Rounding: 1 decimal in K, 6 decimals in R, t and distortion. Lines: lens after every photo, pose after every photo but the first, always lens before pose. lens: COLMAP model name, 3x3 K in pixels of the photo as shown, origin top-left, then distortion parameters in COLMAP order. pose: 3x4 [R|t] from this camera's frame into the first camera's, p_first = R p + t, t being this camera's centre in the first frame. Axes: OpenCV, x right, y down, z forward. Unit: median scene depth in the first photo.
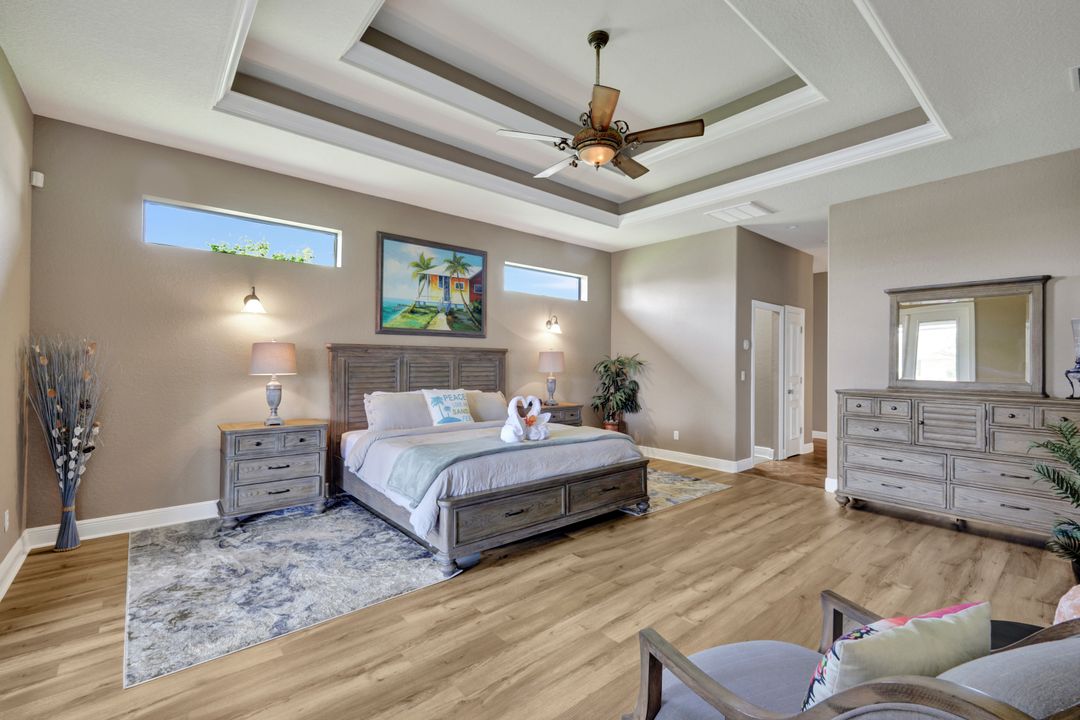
lens RADIAL K [[485.3, 0, 544.1], [0, 485.3, 360.4], [0, 0, 1]] dist [0.004691, 0.000590]
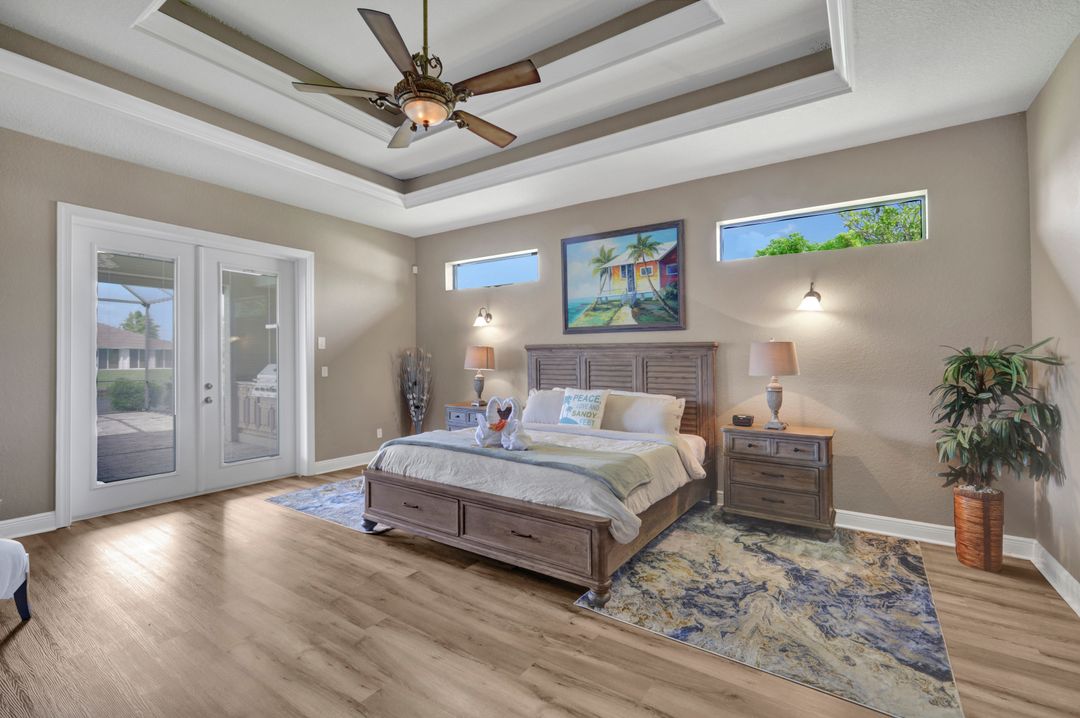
lens RADIAL K [[485.3, 0, 545.2], [0, 485.3, 355.5], [0, 0, 1]] dist [0.004691, 0.000590]
pose [[0.237331, -0.016486, -0.971289, 0.642703], [-0.001111, 0.999851, -0.017242, 0.010306], [0.971428, 0.005172, 0.237277, 0.657908]]
